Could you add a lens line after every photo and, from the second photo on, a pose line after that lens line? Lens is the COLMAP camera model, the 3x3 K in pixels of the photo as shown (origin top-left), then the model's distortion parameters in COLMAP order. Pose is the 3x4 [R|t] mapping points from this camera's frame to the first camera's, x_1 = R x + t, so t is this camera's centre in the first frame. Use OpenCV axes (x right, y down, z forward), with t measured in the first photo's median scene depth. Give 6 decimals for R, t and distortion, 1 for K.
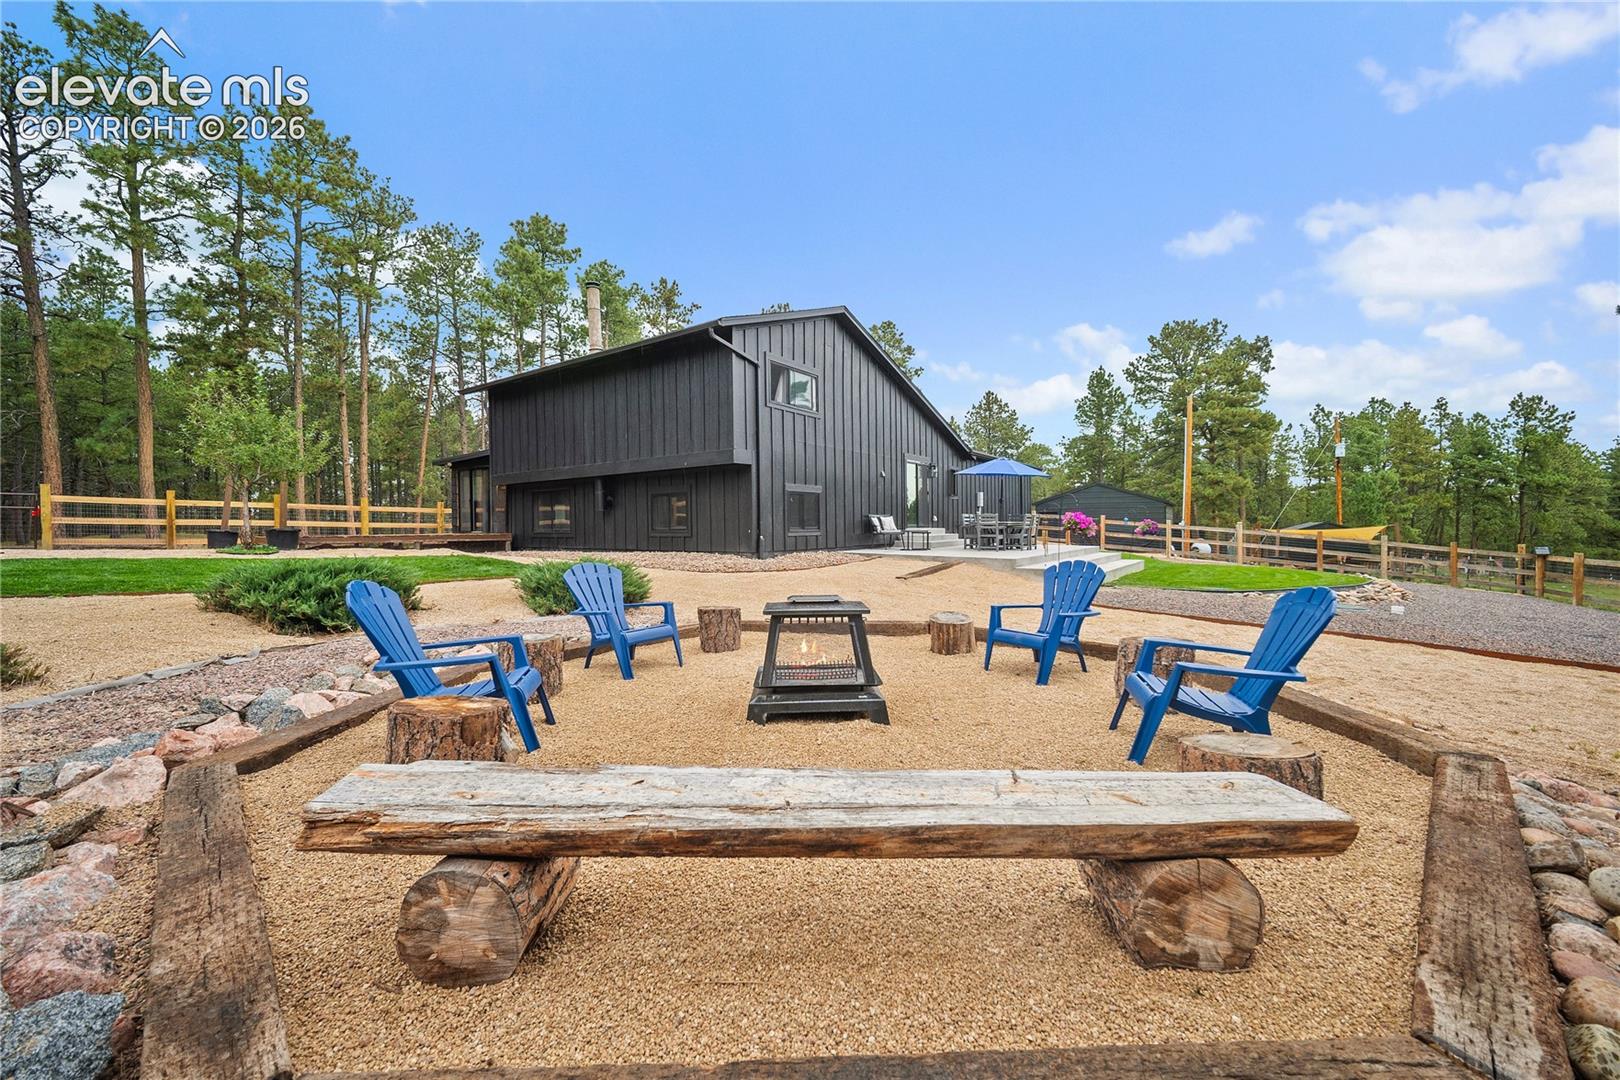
lens RADIAL K [[666.0, 0, 799.4], [0, 666.0, 531.6], [0, 0, 1]] dist [0.003041, 0.000502]
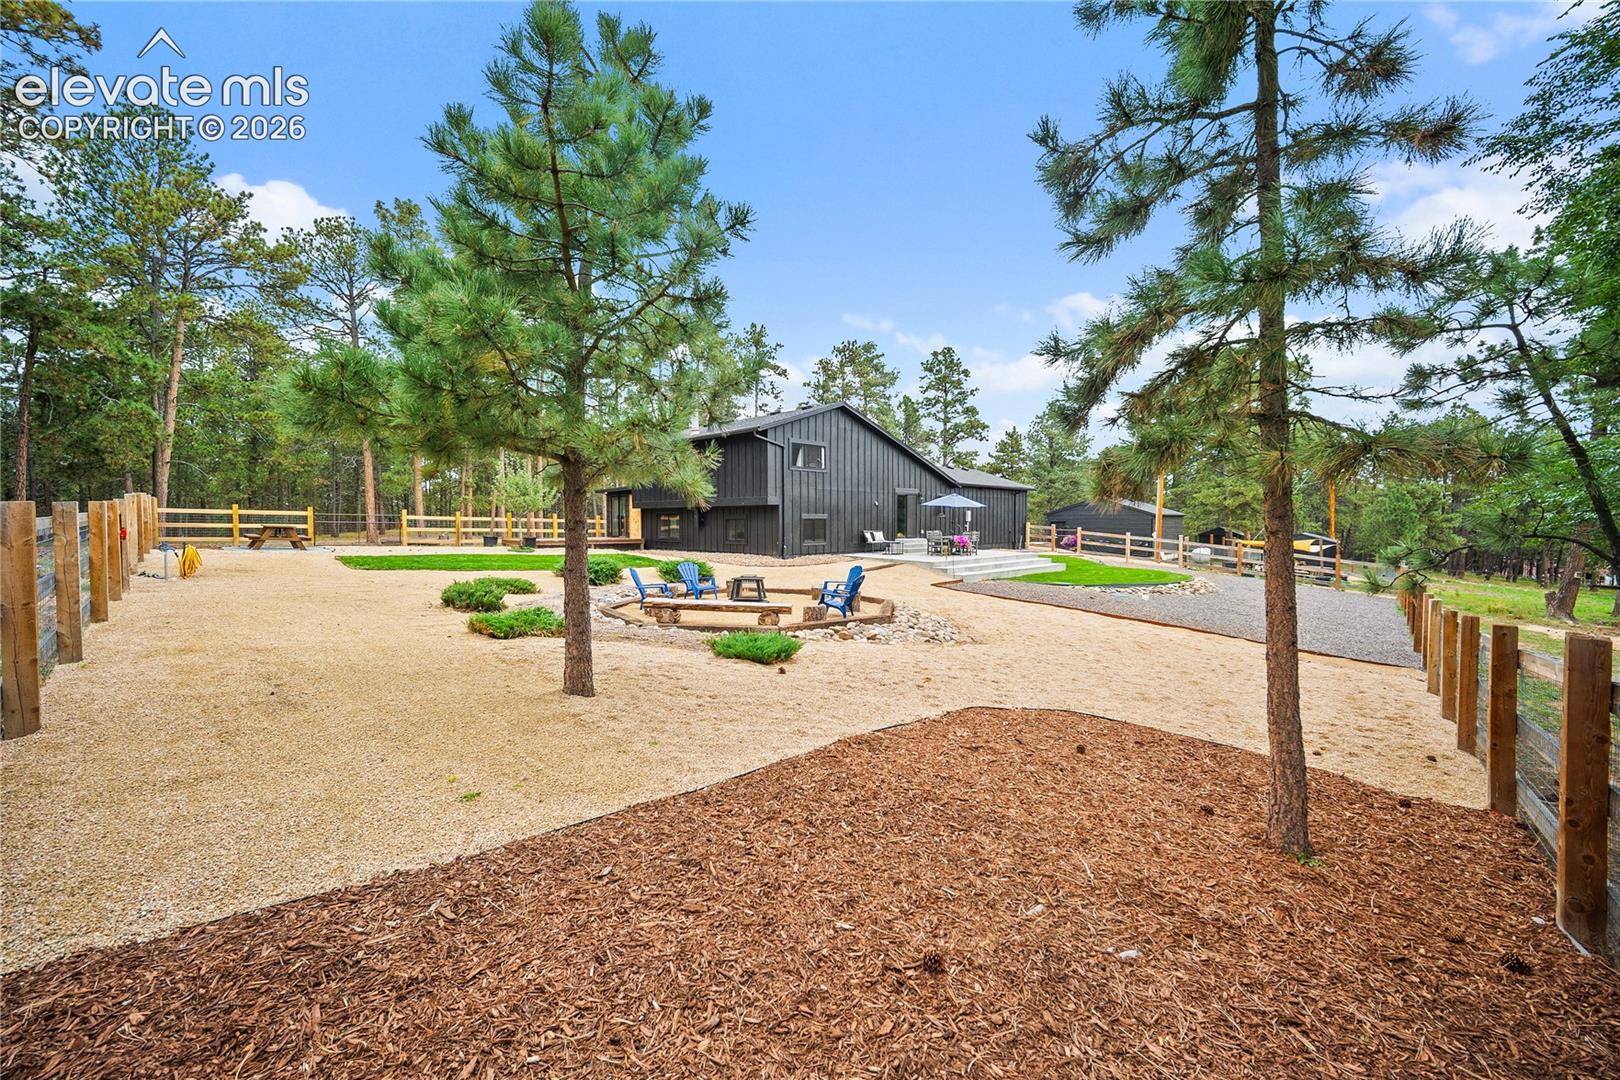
lens RADIAL K [[666.0, 0, 799.4], [0, 666.0, 531.6], [0, 0, 1]] dist [0.003041, 0.000502]
pose [[0.988695, 0.014881, -0.149199, 0.203516], [-0.013093, 0.999830, 0.012953, -0.045256], [0.149366, -0.010854, 0.988722, -0.607391]]
